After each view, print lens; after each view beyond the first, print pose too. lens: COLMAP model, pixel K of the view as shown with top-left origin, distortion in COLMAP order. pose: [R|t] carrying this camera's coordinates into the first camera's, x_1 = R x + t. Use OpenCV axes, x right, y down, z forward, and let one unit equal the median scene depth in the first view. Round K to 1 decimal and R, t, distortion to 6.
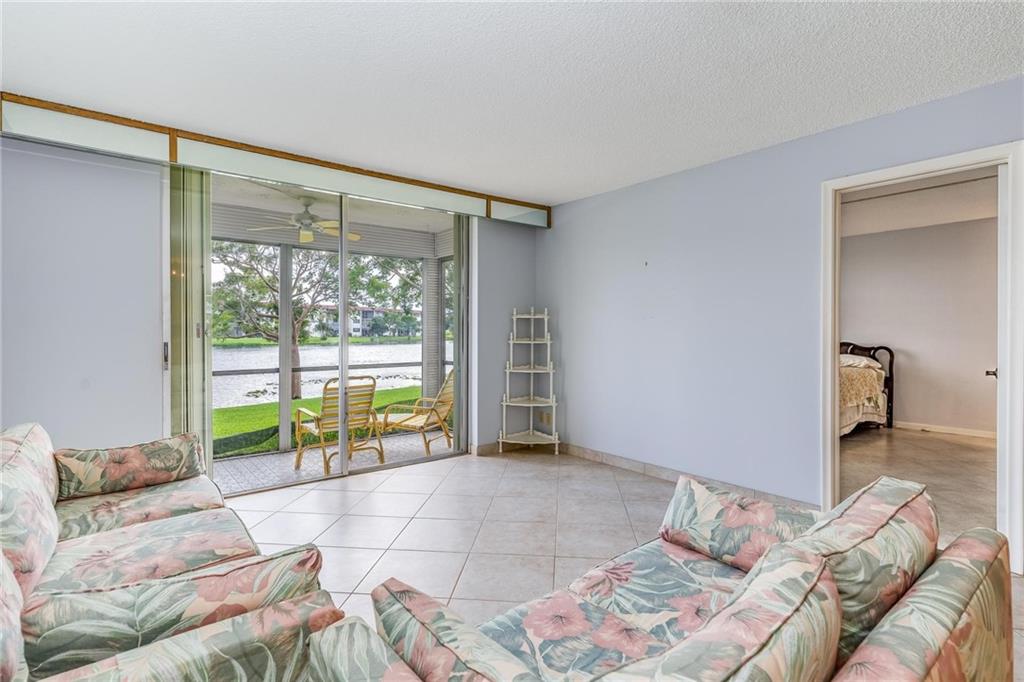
lens RADIAL K [[497.9, 0, 517.0], [0, 497.9, 334.5], [0, 0, 1]] dist [-0.000997, -0.000157]
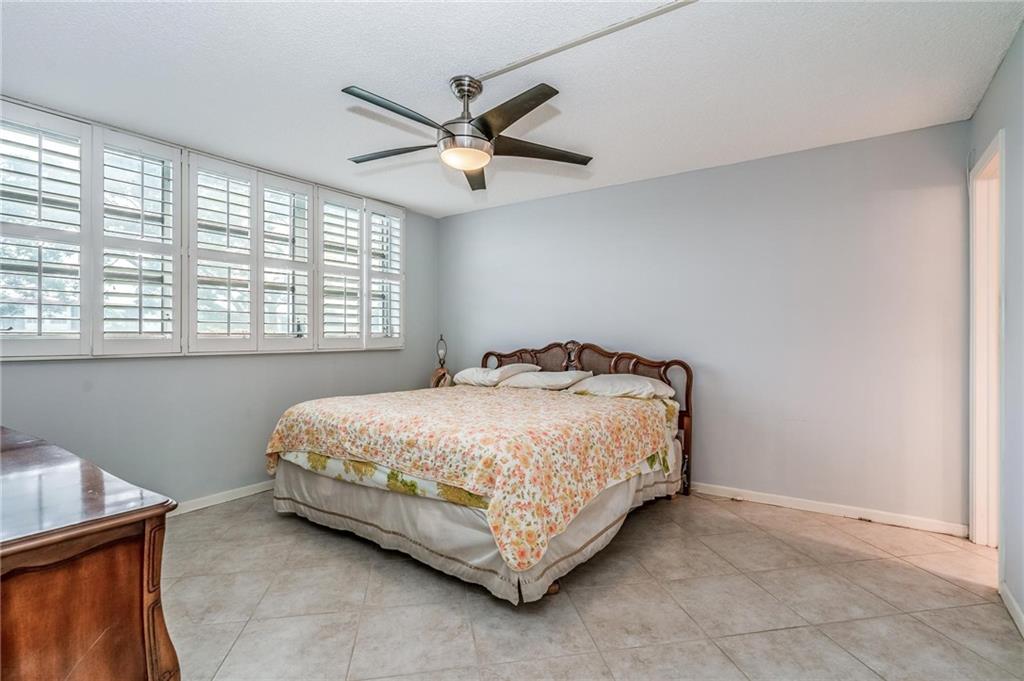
lens RADIAL K [[497.9, 0, 520.0], [0, 497.9, 335.1], [0, 0, 1]] dist [-0.000997, -0.000157]
pose [[0.957933, 0.001246, 0.286989, 0.386056], [0.001000, 0.999970, -0.007678, -0.002799], [-0.286990, 0.007642, 0.957903, 0.482876]]
